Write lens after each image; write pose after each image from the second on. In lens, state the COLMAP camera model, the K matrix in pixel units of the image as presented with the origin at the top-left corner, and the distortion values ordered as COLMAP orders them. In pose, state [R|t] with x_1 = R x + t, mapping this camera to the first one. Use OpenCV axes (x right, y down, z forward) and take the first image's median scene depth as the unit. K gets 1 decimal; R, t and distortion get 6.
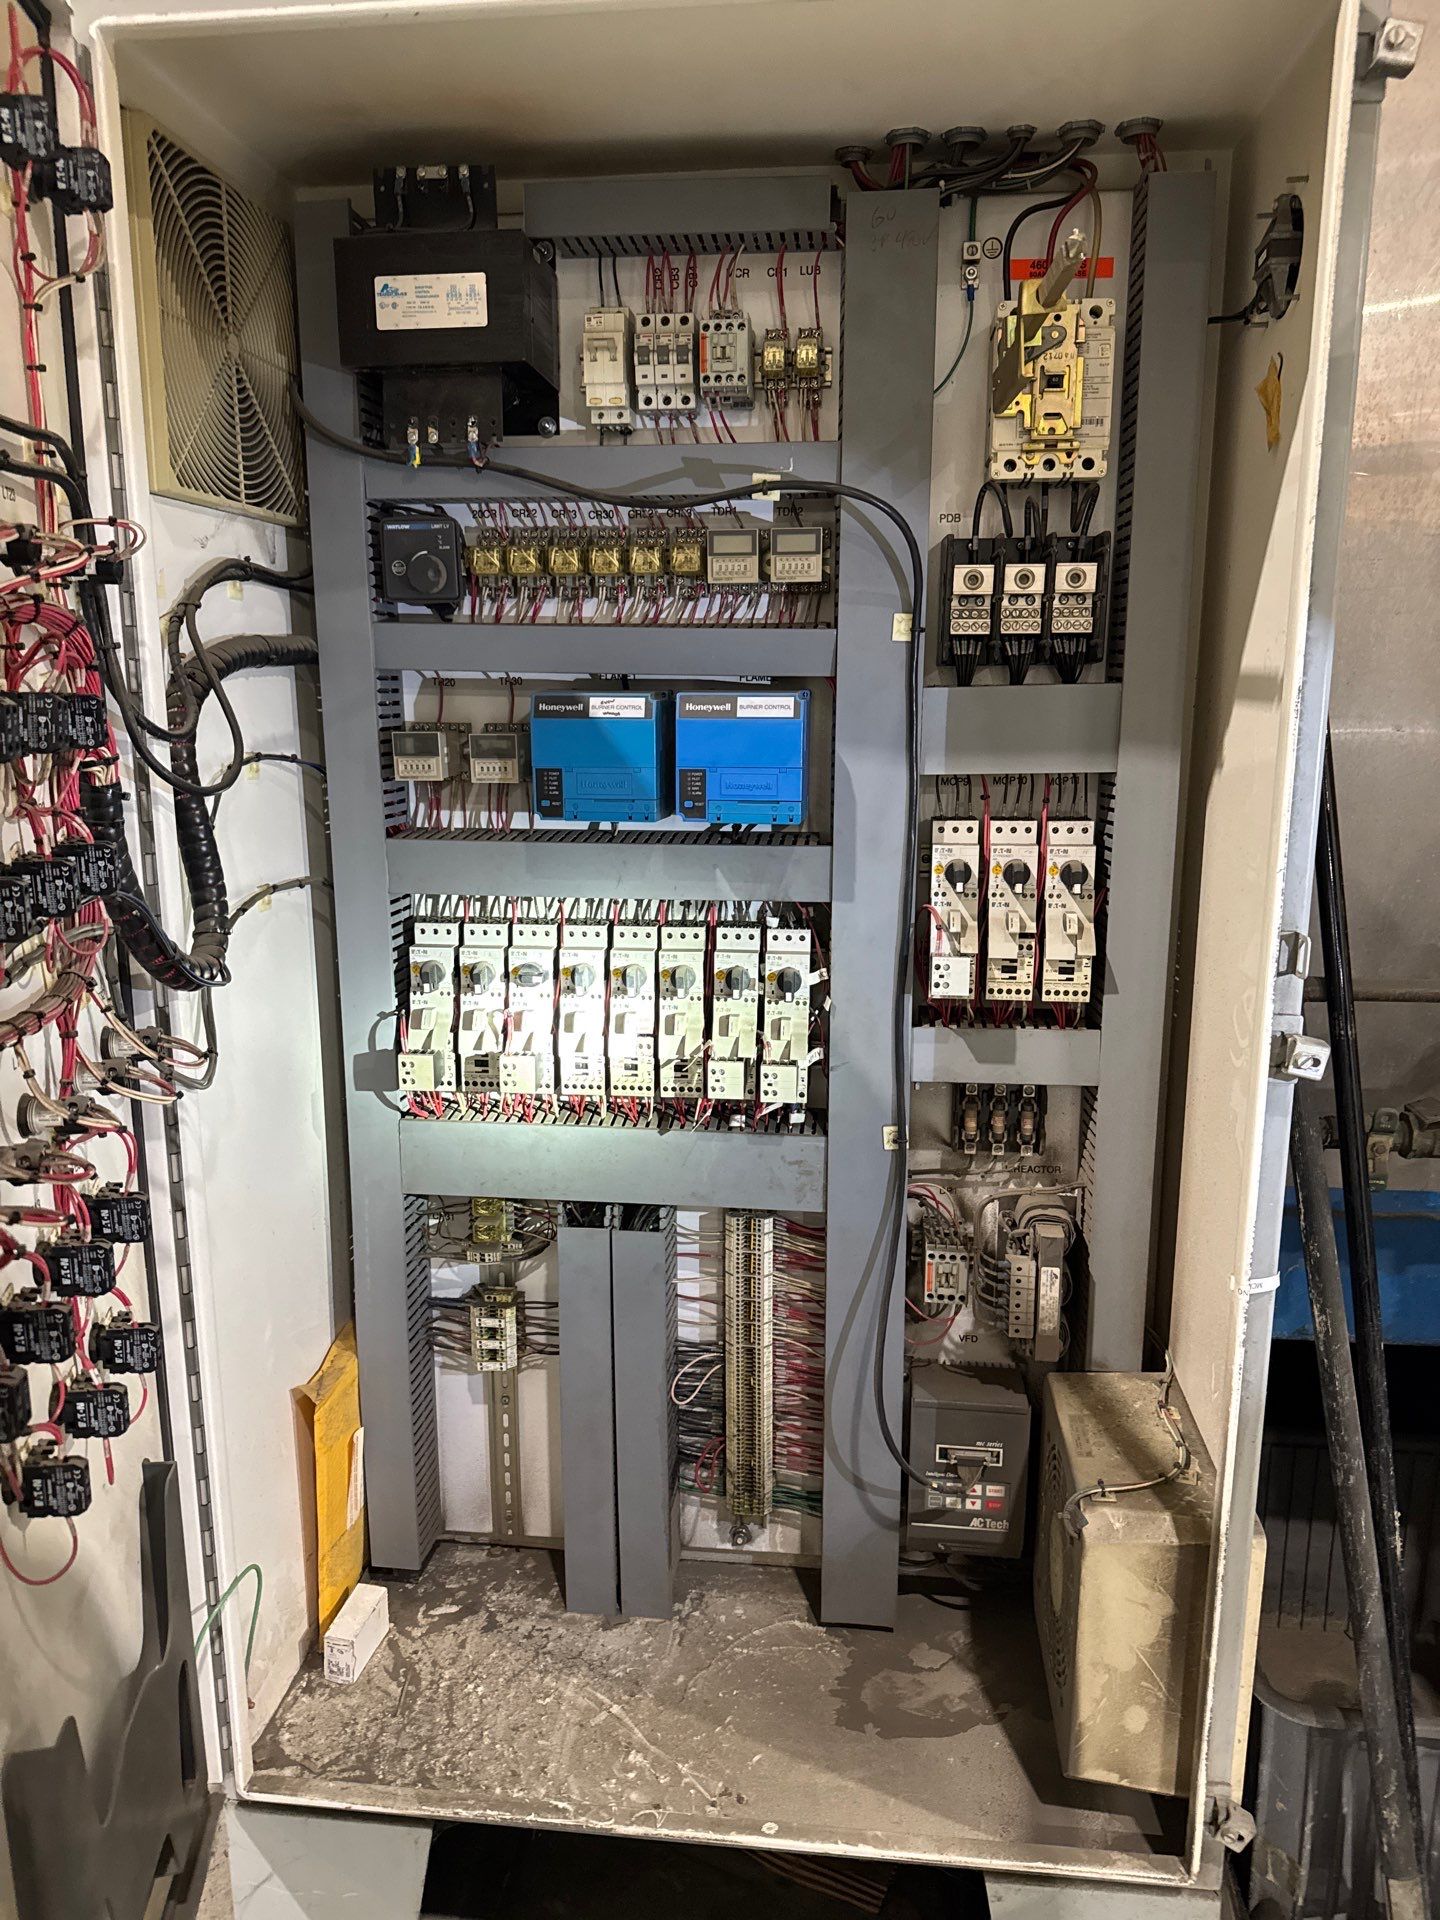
lens RADIAL K [[1450.8, 0, 720.0], [0, 1450.8, 960.0], [0, 0, 1]] dist [0.000662, 0.000676]
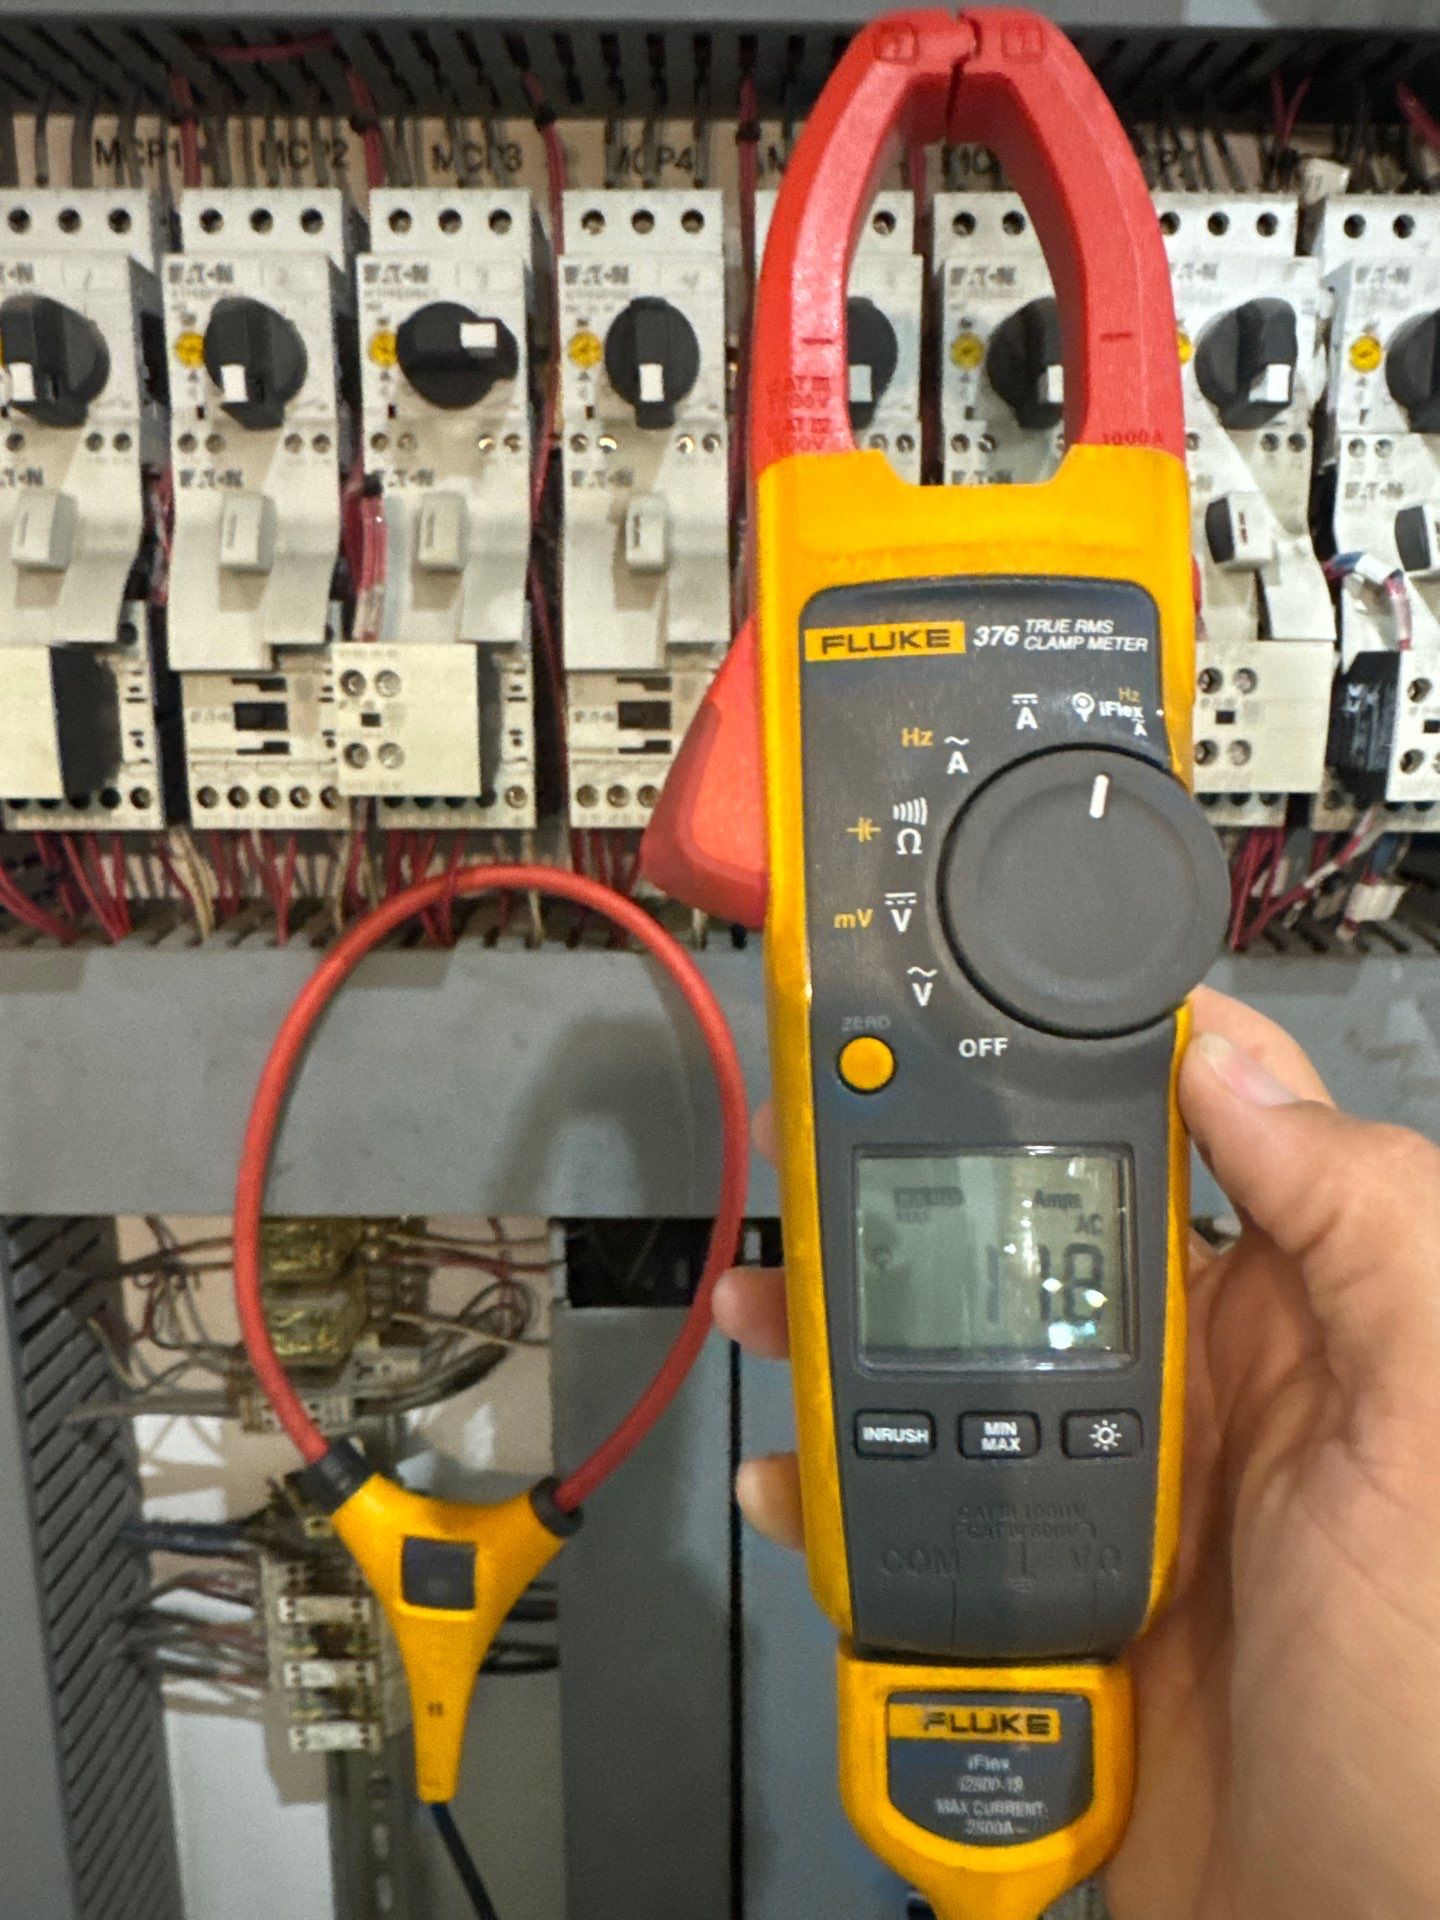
lens RADIAL K [[1450.8, 0, 720.0], [0, 1450.8, 960.0], [0, 0, 1]] dist [0.000662, 0.000676]
pose [[0.992734, -0.033186, 0.115667, -0.102695], [0.033177, 0.999447, 0.002004, 0.107566], [-0.115669, 0.001848, 0.993286, 0.660927]]
